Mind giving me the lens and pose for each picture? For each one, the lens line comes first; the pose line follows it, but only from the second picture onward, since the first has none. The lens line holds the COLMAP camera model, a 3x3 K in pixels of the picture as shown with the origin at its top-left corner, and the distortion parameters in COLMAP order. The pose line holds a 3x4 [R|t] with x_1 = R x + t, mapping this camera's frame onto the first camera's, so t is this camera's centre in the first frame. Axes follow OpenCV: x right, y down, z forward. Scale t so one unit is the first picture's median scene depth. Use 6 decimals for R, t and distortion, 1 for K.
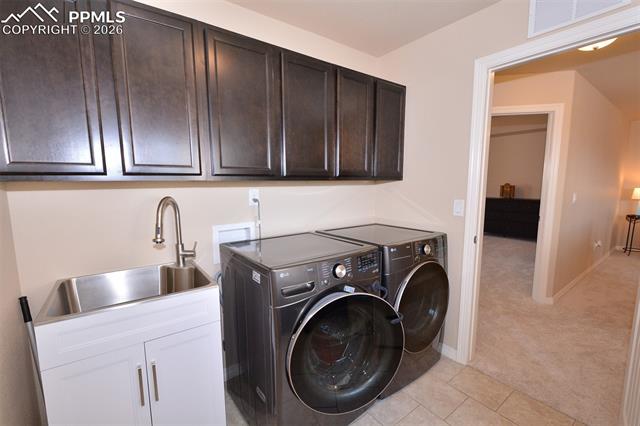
lens RADIAL K [[279.3, 0, 320.2], [0, 279.3, 215.6], [0, 0, 1]] dist [-0.002362, -0.000281]
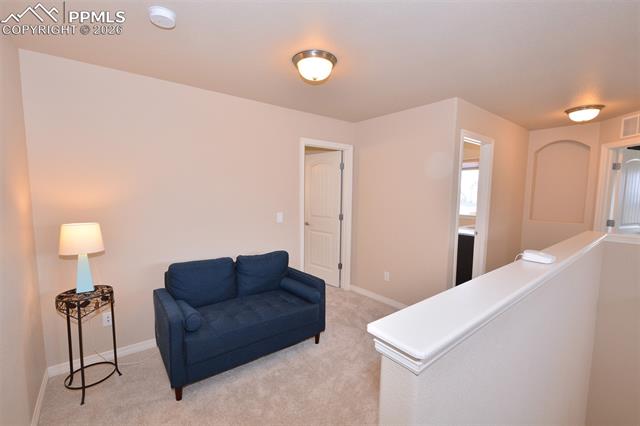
lens RADIAL K [[279.3, 0, 320.2], [0, 279.3, 214.6], [0, 0, 1]] dist [-0.002362, -0.000281]
pose [[-0.039686, -0.088373, 0.995297, 0.708988], [0.122322, 0.988160, 0.092616, -0.100129], [-0.991697, 0.125422, -0.028406, 0.632275]]
